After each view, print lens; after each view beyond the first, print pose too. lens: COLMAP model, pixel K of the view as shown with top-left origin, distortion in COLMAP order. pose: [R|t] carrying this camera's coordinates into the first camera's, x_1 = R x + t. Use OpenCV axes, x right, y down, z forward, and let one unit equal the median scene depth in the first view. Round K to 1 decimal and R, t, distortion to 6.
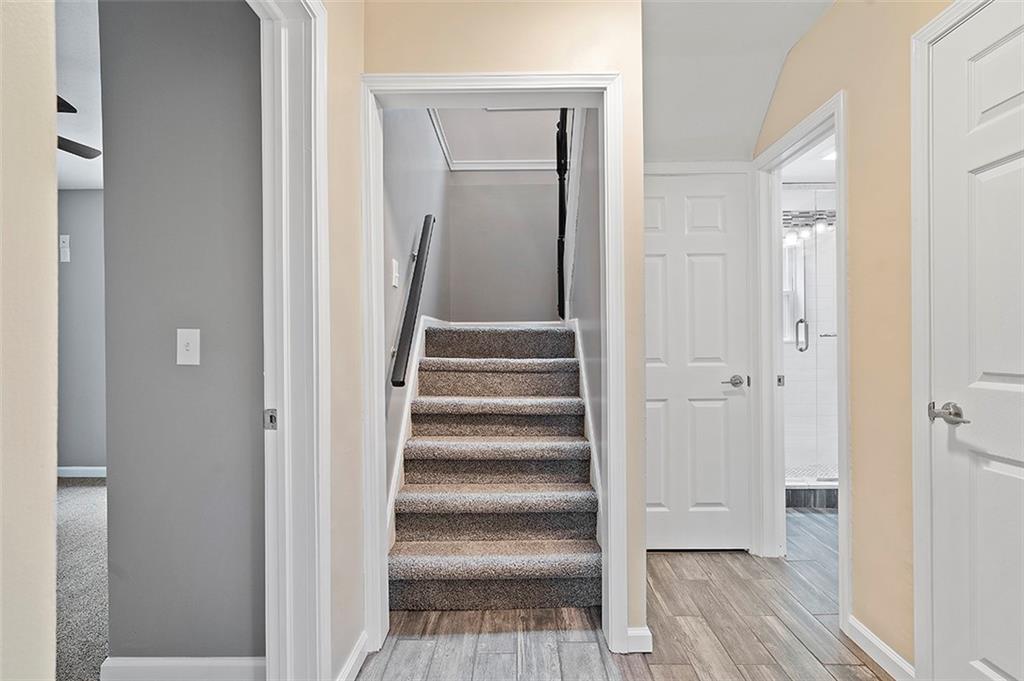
lens RADIAL K [[466.6, 0, 512.4], [0, 466.6, 342.7], [0, 0, 1]] dist [0.002505, -0.000276]
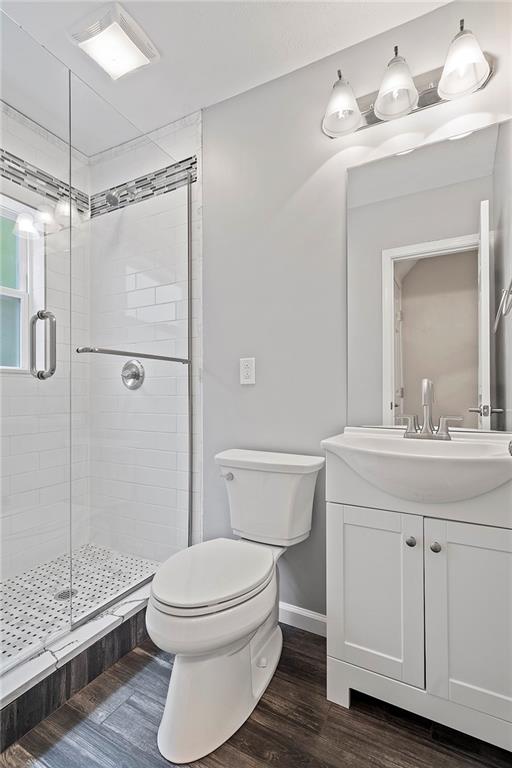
lens RADIAL K [[350.0, 0, 256.4], [0, 350.0, 386.7], [0, 0, 1]] dist [0.002505, -0.000276]
pose [[0.445324, 0.004060, 0.895360, 0.391327], [0.000817, 0.999987, -0.004941, 0.028663], [-0.895369, 0.002932, 0.445315, 0.636196]]
